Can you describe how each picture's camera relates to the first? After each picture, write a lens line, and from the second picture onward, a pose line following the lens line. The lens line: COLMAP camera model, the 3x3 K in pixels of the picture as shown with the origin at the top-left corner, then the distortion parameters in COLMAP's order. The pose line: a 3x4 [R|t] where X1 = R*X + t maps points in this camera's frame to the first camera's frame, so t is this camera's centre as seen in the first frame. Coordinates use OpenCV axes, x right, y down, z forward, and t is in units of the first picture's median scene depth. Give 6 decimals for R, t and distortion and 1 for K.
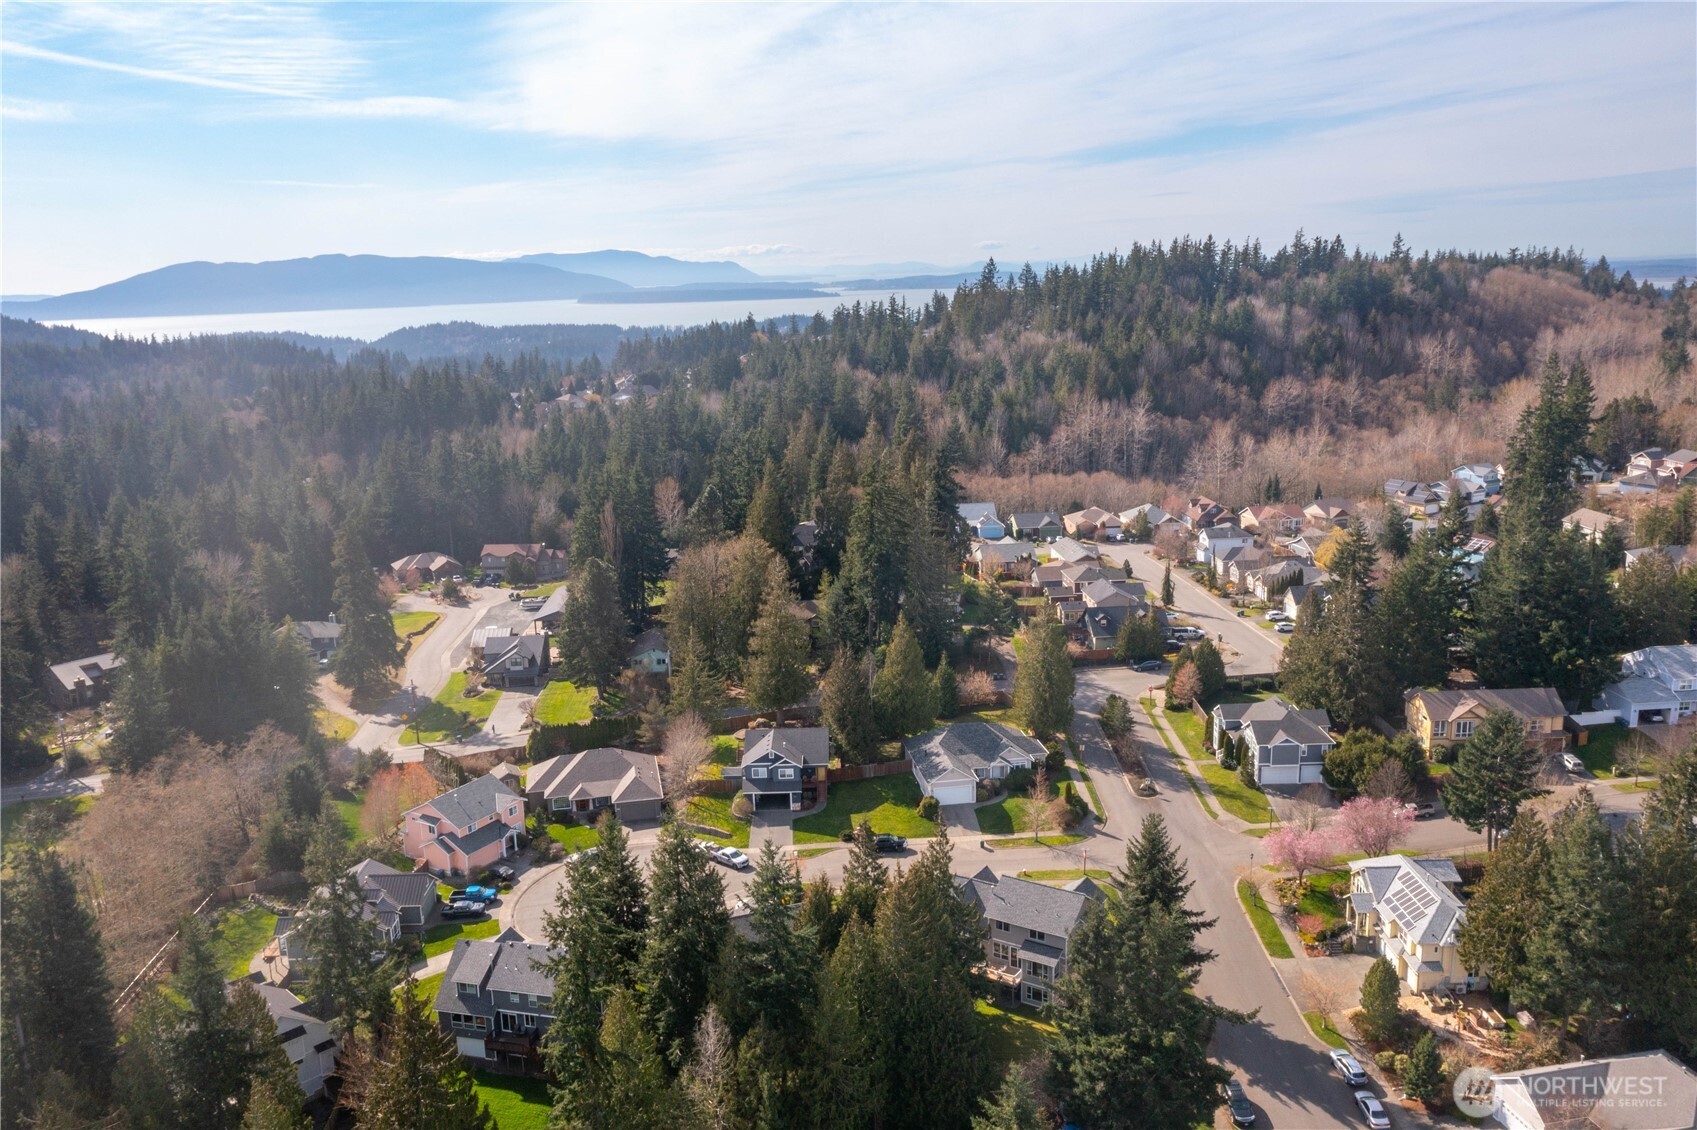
lens RADIAL K [[1350.7, 0, 848.5], [0, 1350.7, 565.0], [0, 0, 1]] dist [-0.003876, -0.000937]
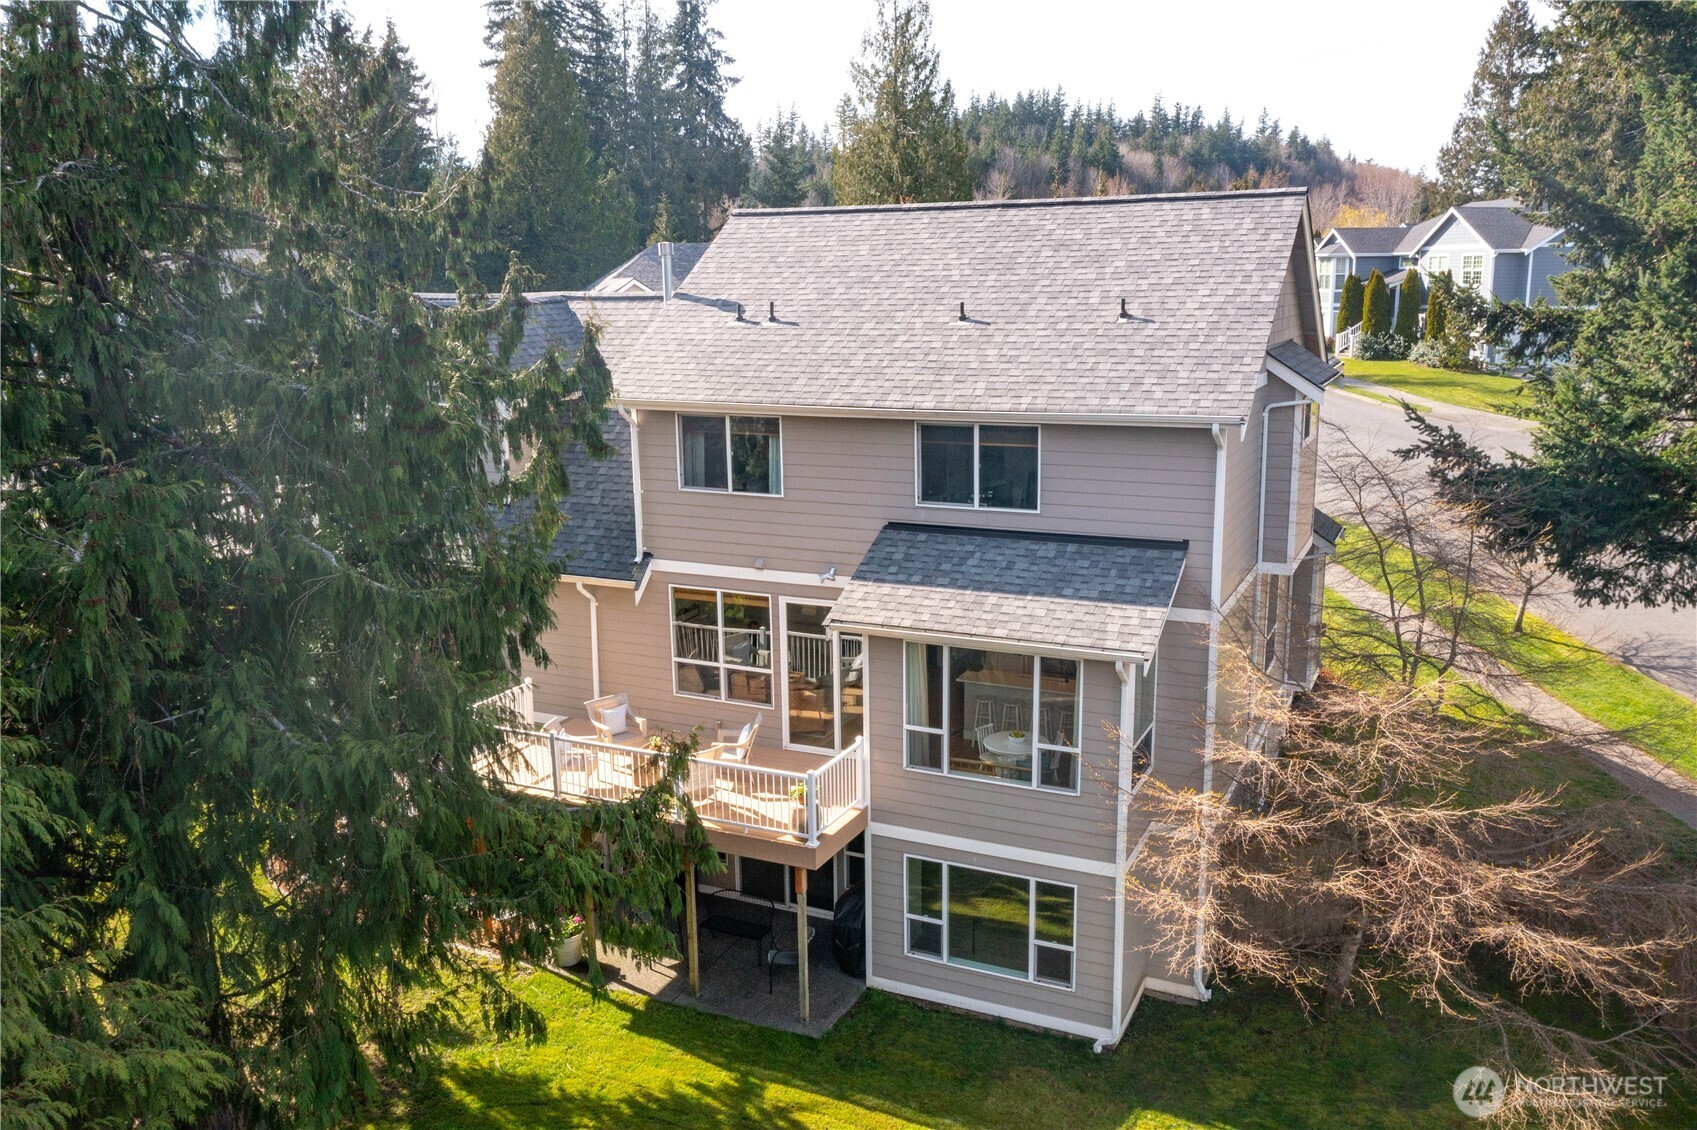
lens RADIAL K [[1437.3, 0, 848.5], [0, 1437.3, 565.0], [0, 0, 1]] dist [-0.000949, -0.000851]
pose [[0.991651, -0.026695, 0.126154, 0.017643], [0.025140, 0.999587, 0.013907, 0.045380], [-0.126473, -0.010620, 0.991913, 0.139061]]
